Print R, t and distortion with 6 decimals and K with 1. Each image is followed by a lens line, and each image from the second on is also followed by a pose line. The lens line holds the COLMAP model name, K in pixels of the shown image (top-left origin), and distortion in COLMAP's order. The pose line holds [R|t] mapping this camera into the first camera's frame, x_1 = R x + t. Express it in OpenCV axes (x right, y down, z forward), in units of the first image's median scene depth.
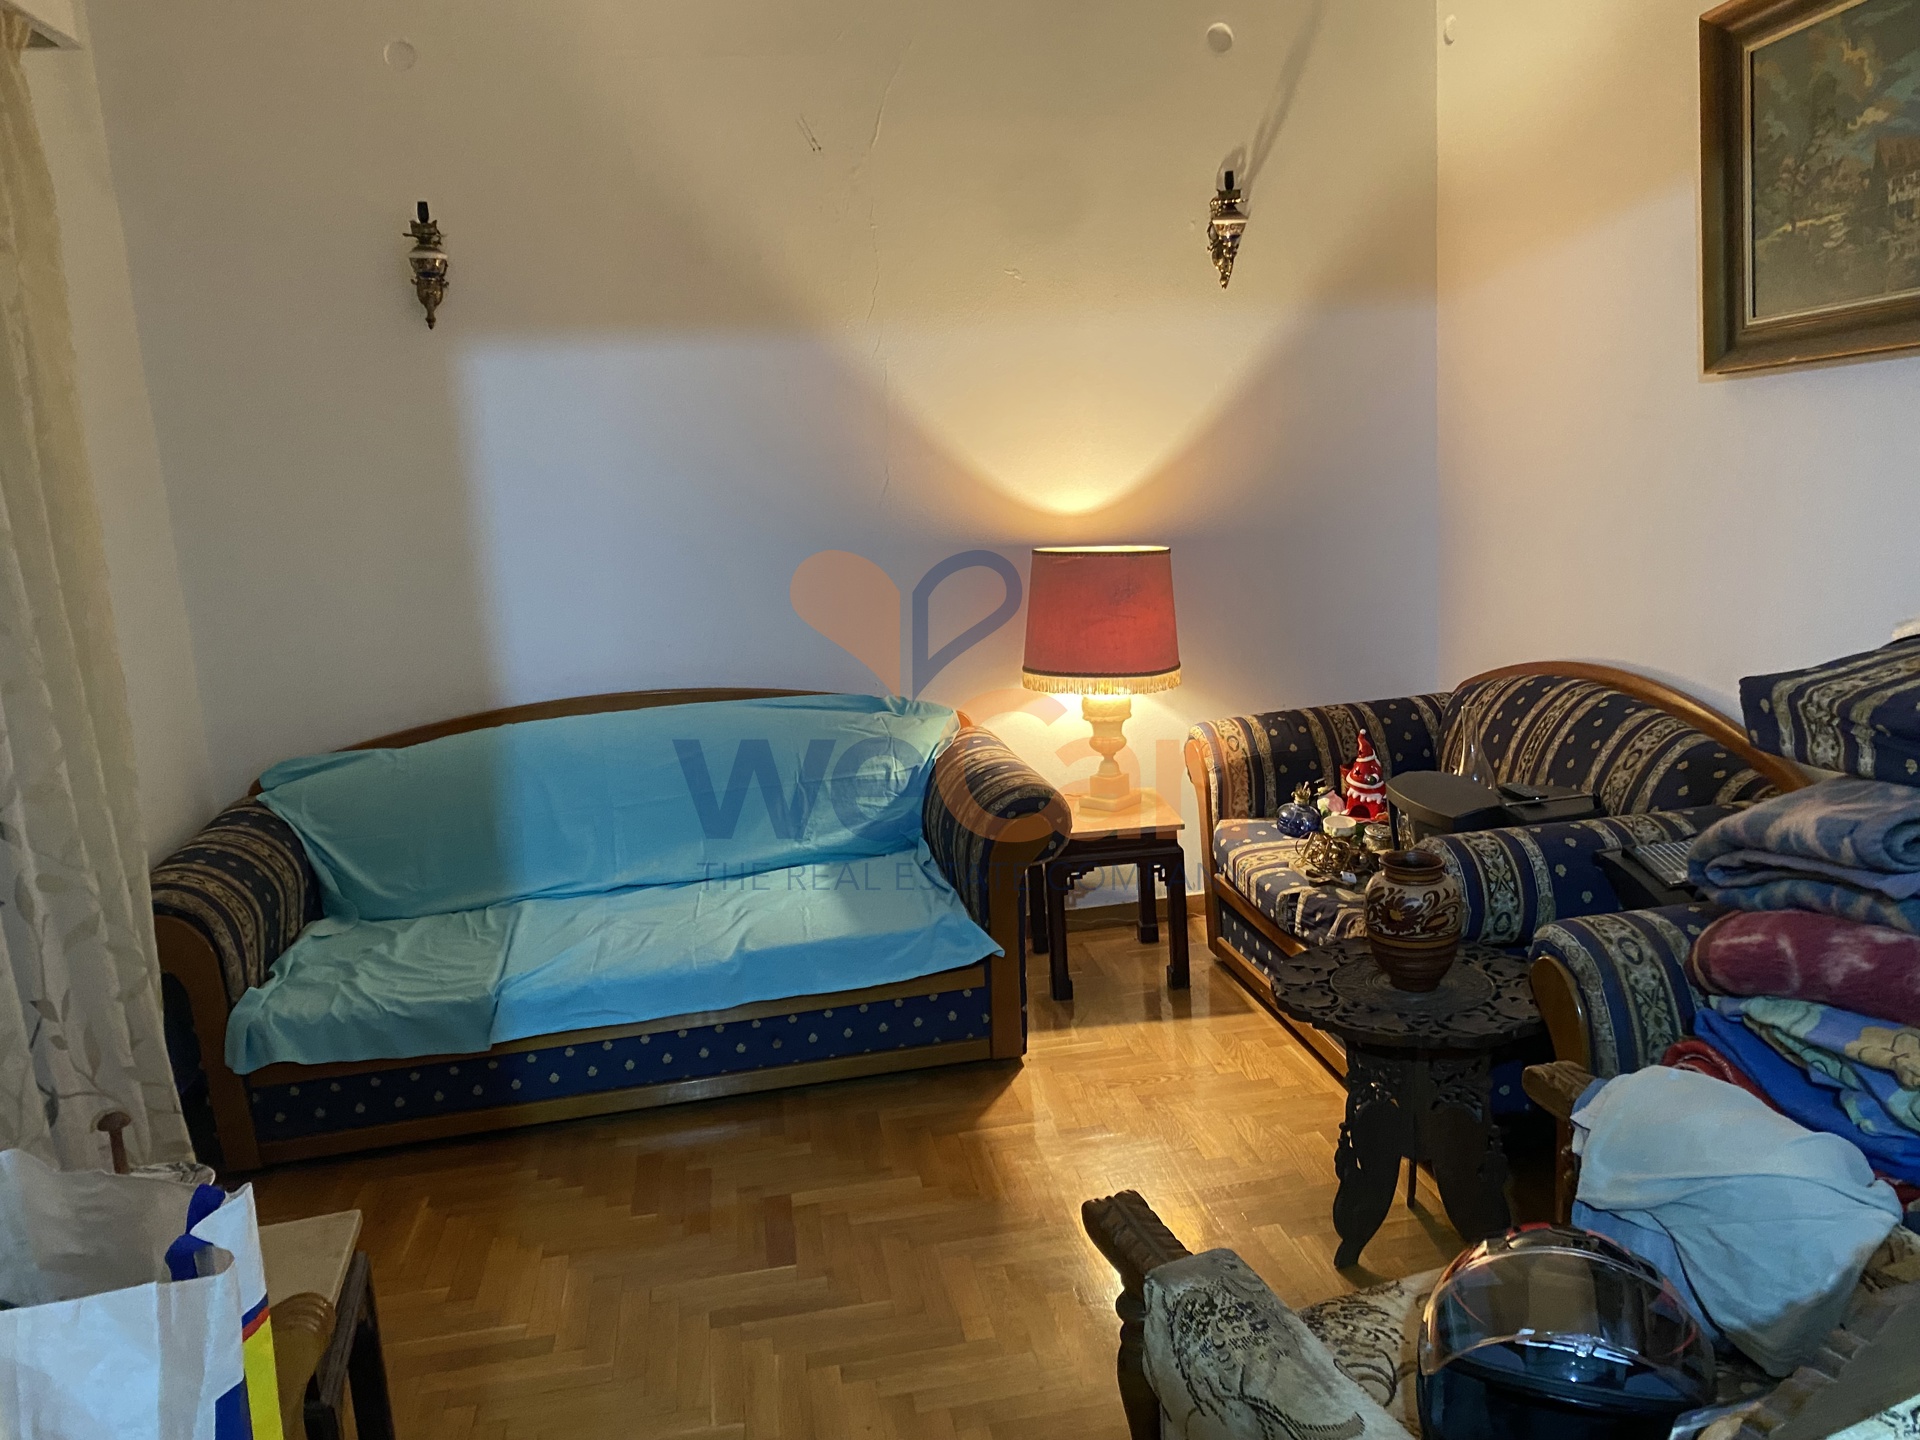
lens RADIAL K [[1471.6, 0, 949.6], [0, 1471.6, 699.3], [0, 0, 1]] dist [0.041884, -0.022113]
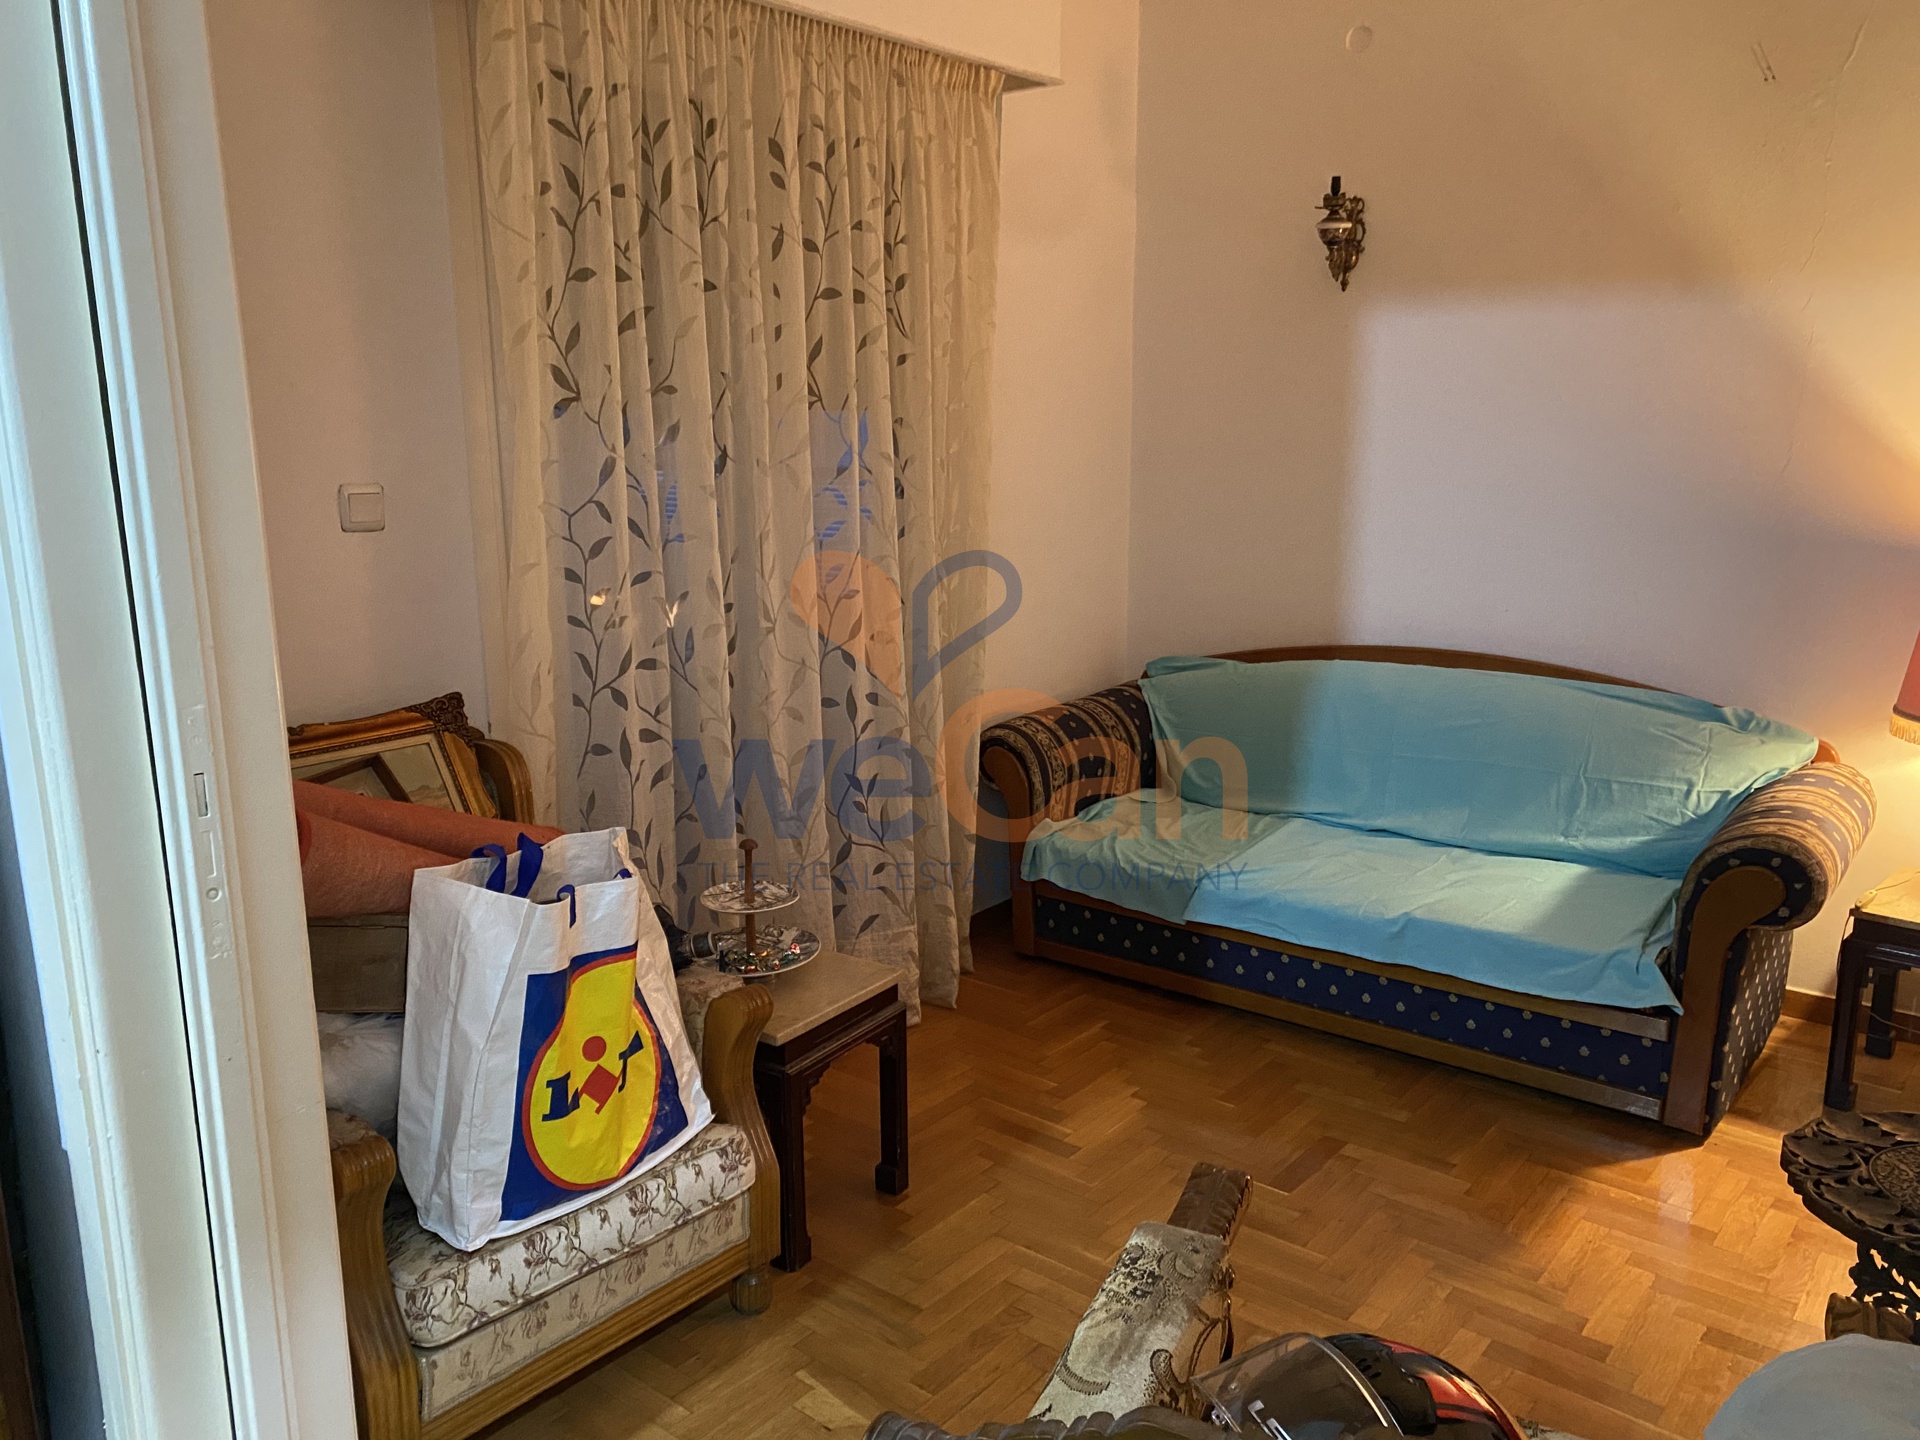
lens RADIAL K [[1471.6, 0, 963.4], [0, 1471.6, 709.4], [0, 0, 1]] dist [0.041884, -0.022113]
pose [[0.643481, 0.203019, -0.738049, 0.390874], [-0.163143, 0.978408, 0.126898, -0.047225], [0.747875, 0.038751, 0.662707, 0.089174]]
